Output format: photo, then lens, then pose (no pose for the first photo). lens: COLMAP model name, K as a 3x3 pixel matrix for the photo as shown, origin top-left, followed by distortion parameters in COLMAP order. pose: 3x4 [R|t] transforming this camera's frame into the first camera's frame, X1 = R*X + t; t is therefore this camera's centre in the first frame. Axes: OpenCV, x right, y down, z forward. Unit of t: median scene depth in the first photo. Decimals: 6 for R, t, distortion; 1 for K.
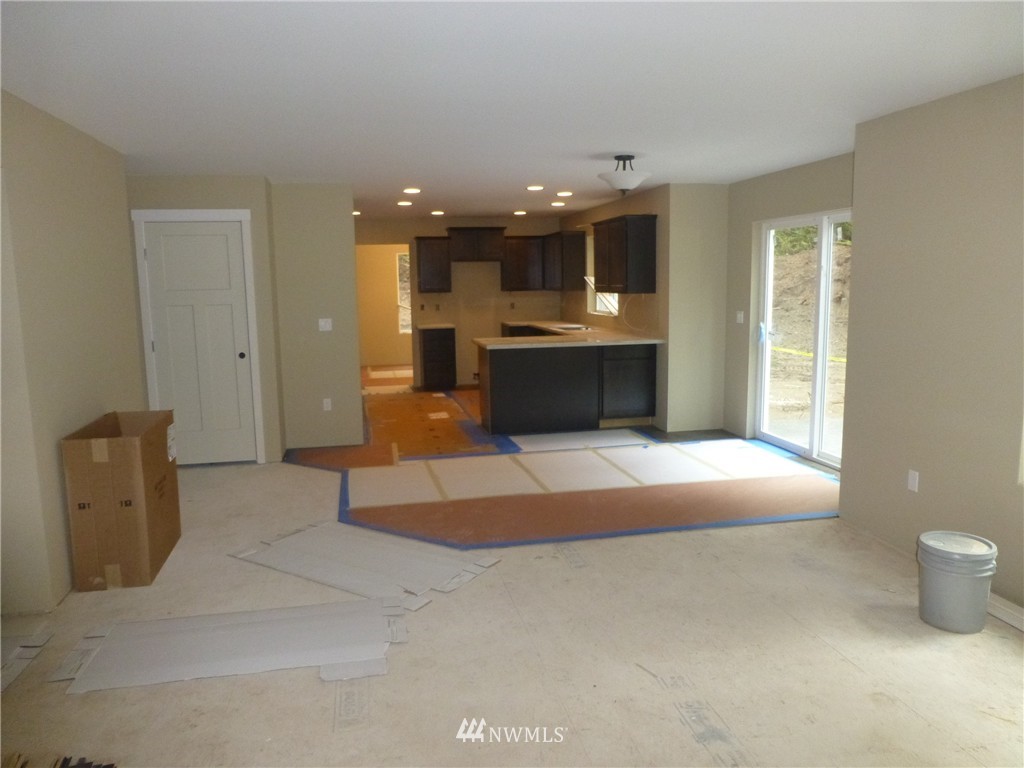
lens RADIAL K [[735.6, 0, 511.3], [0, 735.6, 383.8], [0, 0, 1]] dist [-0.030556, -0.002866]
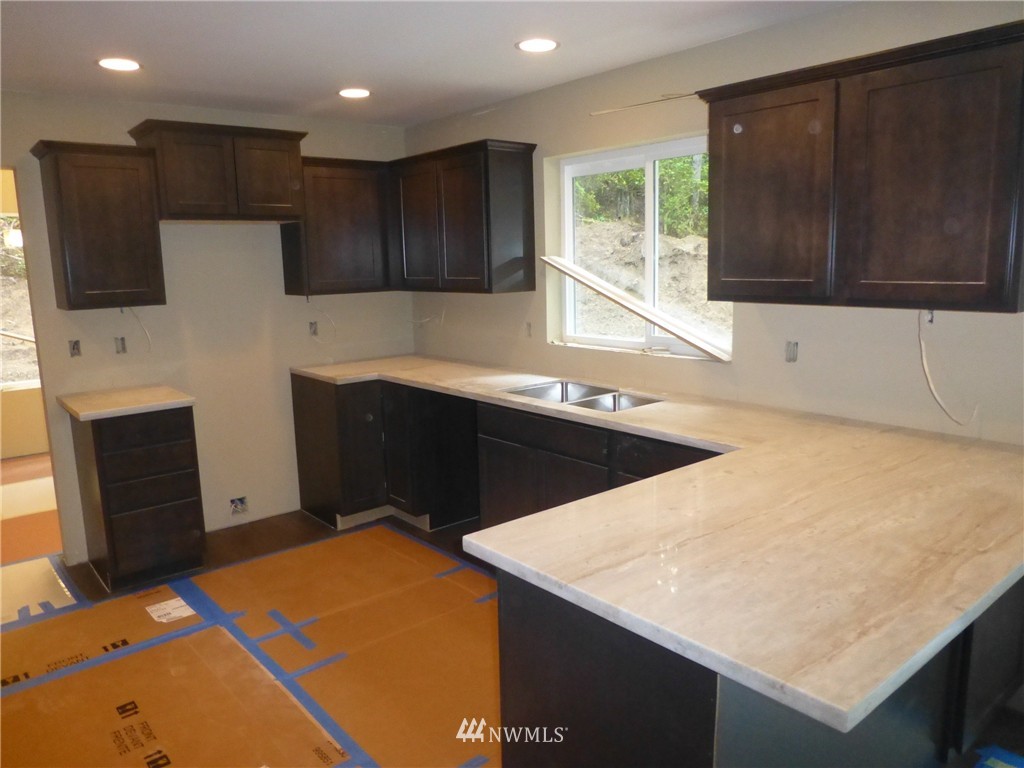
lens RADIAL K [[735.6, 0, 513.3], [0, 735.6, 382.6], [0, 0, 1]] dist [-0.030556, -0.002866]
pose [[0.879560, -0.084282, 0.468263, -0.102005], [0.076600, 0.996431, 0.035465, -0.084472], [-0.469581, 0.004676, 0.882877, 0.595210]]
